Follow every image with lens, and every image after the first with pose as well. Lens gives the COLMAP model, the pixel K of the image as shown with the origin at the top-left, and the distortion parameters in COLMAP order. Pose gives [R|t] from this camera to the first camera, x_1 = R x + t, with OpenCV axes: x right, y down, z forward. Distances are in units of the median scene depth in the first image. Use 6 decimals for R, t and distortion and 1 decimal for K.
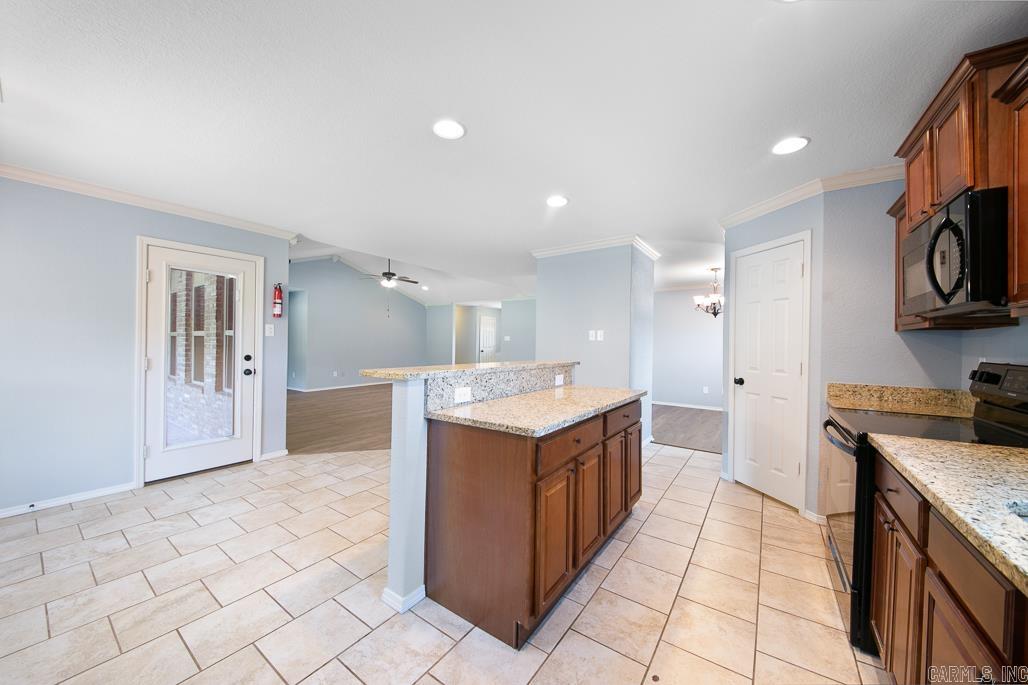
lens RADIAL K [[368.1, 0, 512.9], [0, 368.1, 341.1], [0, 0, 1]] dist [0.000201, -0.007761]
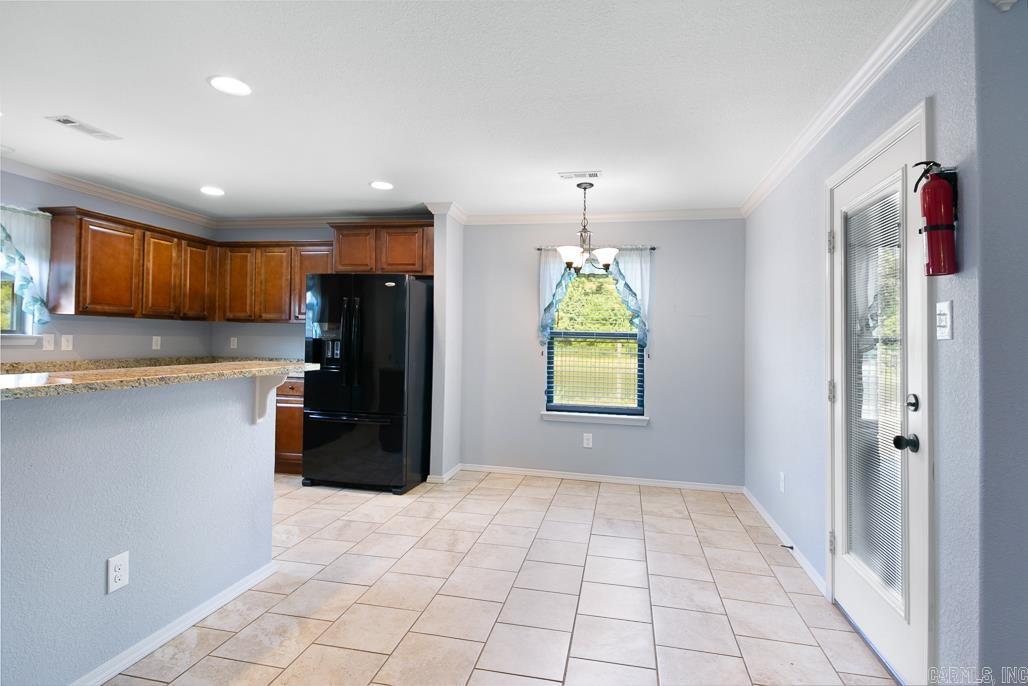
lens RADIAL K [[522.9, 0, 517.6], [0, 522.9, 331.8], [0, 0, 1]] dist [0.051326, -0.038764]
pose [[-0.914552, -0.038717, -0.402611, -0.203540], [-0.033234, 0.999235, -0.020598, 0.001217], [0.403101, -0.005458, -0.915139, 1.601767]]
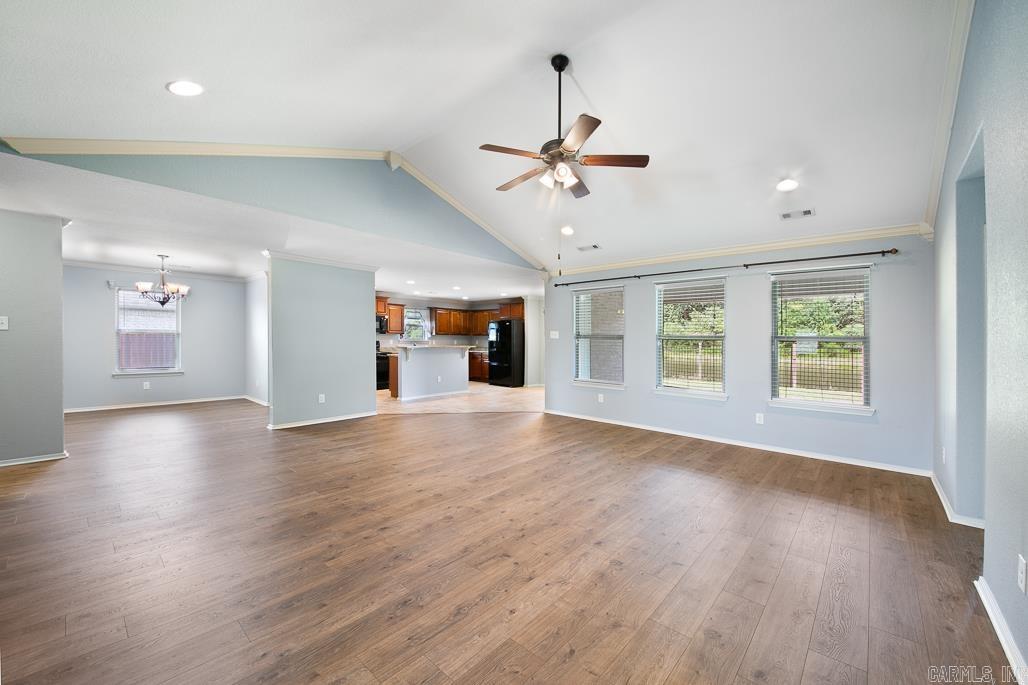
lens RADIAL K [[400.1, 0, 511.1], [0, 400.1, 342.3], [0, 0, 1]] dist [0.013979, -0.017275]
pose [[-0.992903, -0.024611, 0.116349, -0.869957], [-0.023721, 0.999678, 0.009033, -0.011838], [-0.116534, 0.006209, -0.993167, 3.588676]]
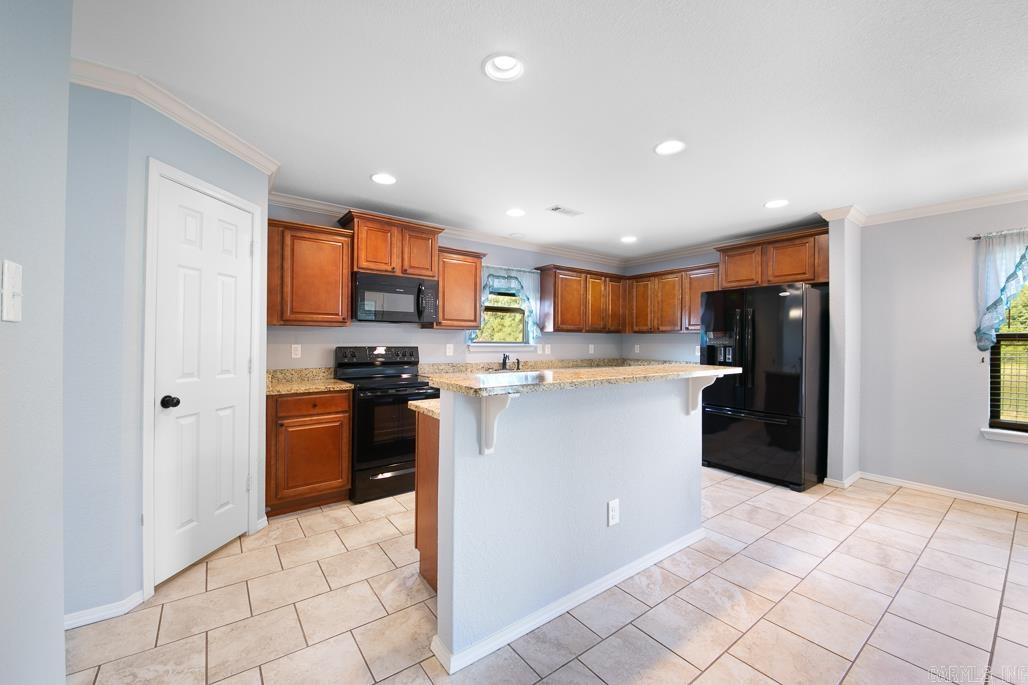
lens RADIAL K [[400.1, 0, 511.1], [0, 400.1, 342.3], [0, 0, 1]] dist [0.013979, -0.017275]
pose [[-0.948985, -0.020949, 0.314624, -0.075584], [-0.019919, 0.999781, 0.006487, 0.003205], [-0.314691, -0.000111, -0.949194, 1.522669]]
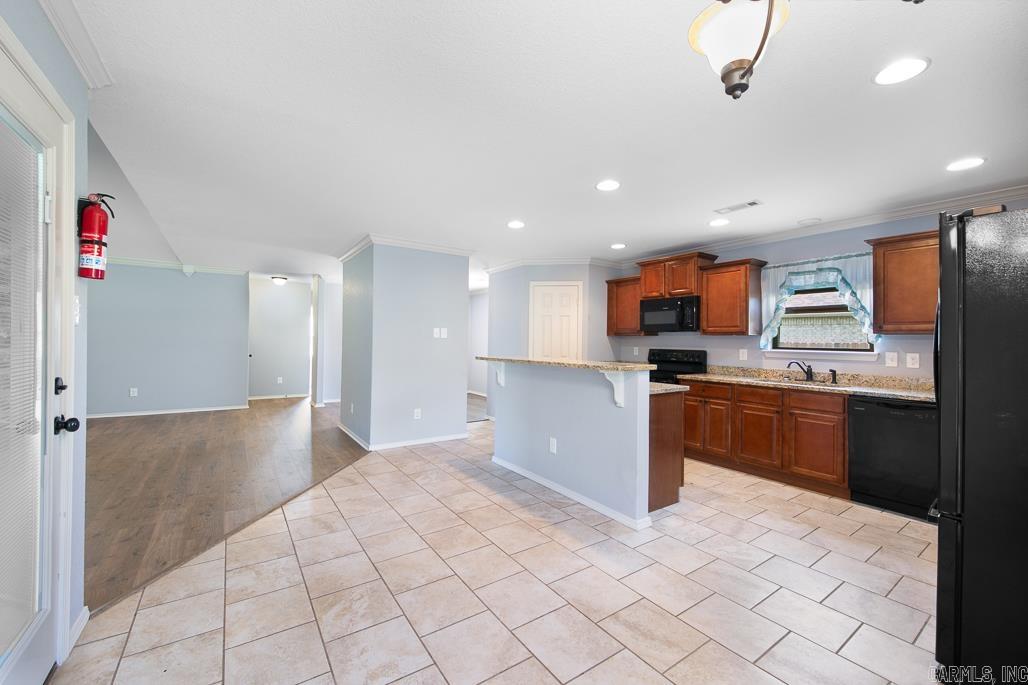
lens RADIAL K [[410.7, 0, 514.0], [0, 410.7, 342.5], [0, 0, 1]] dist [0.011376, -0.000077]
pose [[0.339065, -0.006774, 0.940739, -1.148911], [-0.014885, 0.999810, 0.012564, -0.008322], [-0.940645, -0.018263, 0.338900, 0.540382]]
